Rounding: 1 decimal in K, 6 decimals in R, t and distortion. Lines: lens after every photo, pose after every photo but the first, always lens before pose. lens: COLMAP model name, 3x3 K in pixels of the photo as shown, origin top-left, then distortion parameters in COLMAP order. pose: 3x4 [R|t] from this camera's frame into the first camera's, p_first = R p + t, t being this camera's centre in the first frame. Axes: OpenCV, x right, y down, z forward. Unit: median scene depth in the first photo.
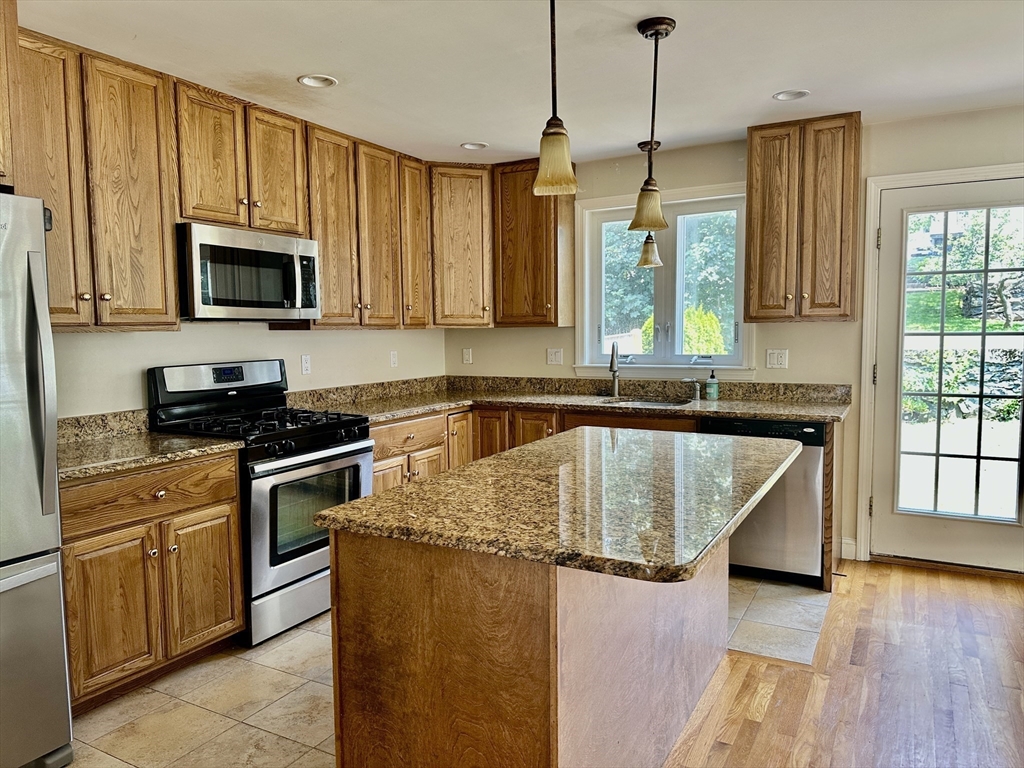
lens RADIAL K [[732.6, 0, 512.0], [0, 732.6, 384.0], [0, 0, 1]] dist [0.094850, -0.112185]
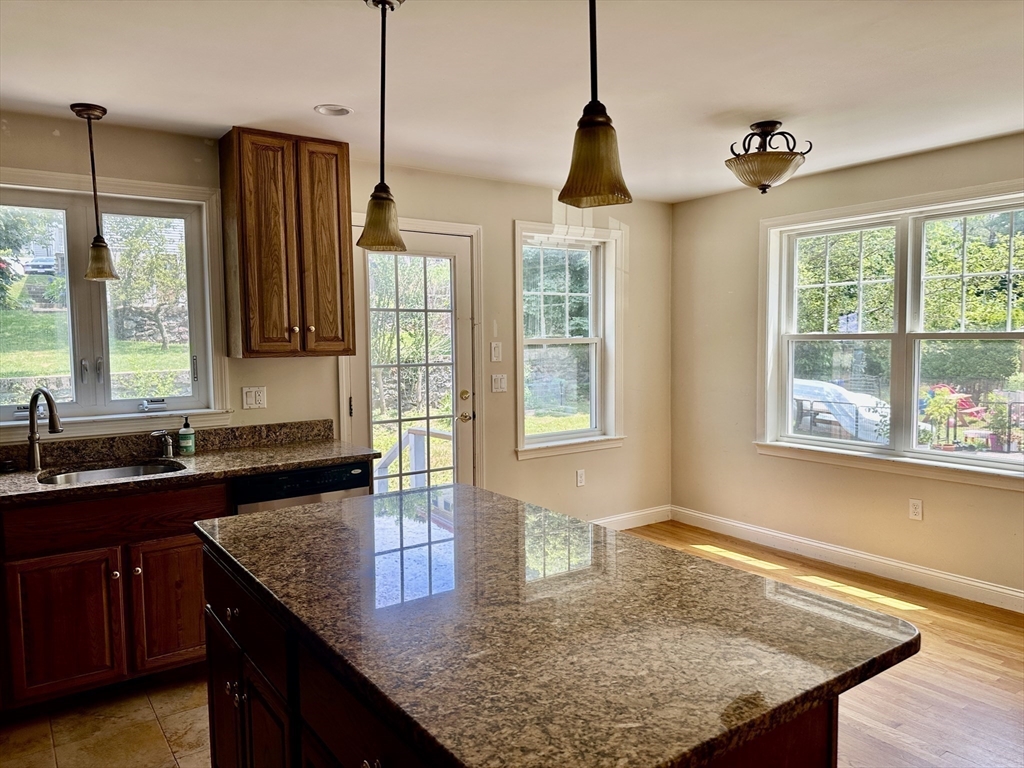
lens RADIAL K [[732.6, 0, 512.0], [0, 732.6, 384.0], [0, 0, 1]] dist [0.094850, -0.112185]
pose [[0.451998, -0.053710, 0.890400, -0.281283], [0.076779, 0.996824, 0.021154, -0.044943], [-0.888708, 0.058803, 0.454686, 0.328016]]
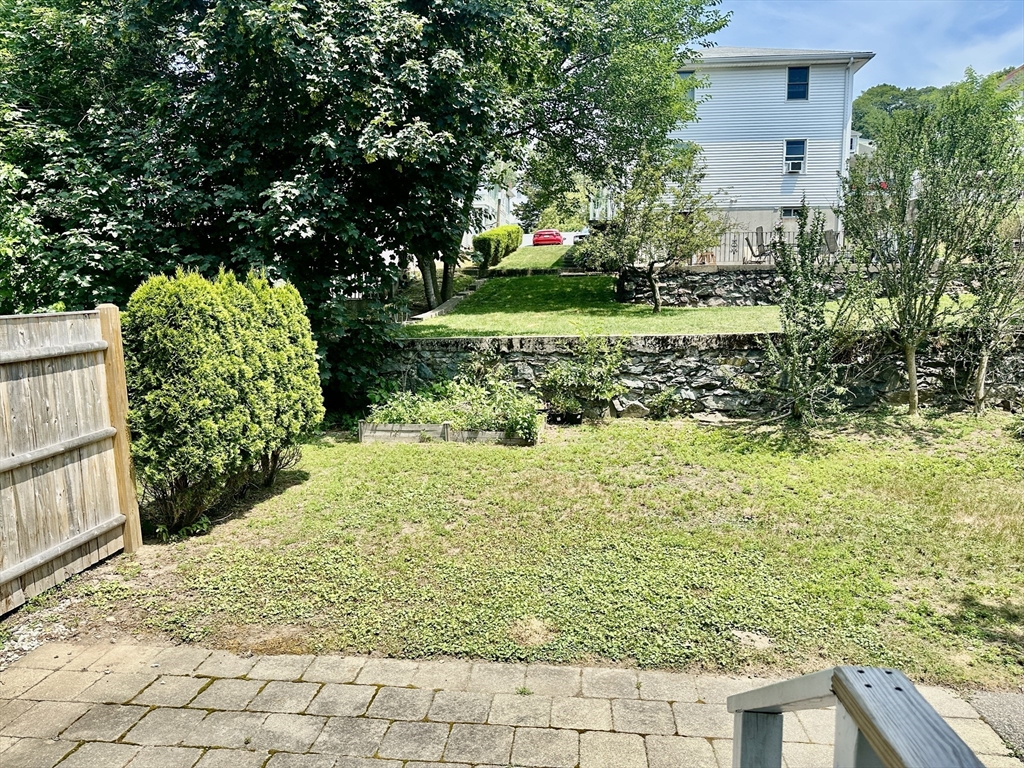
lens RADIAL K [[732.6, 0, 512.0], [0, 732.6, 384.0], [0, 0, 1]] dist [0.094850, -0.112185]
pose [[0.921847, -0.028912, 0.386473, 0.509852], [0.019943, 0.999431, 0.027196, -0.053165], [-0.387040, -0.017363, 0.921900, 0.820335]]
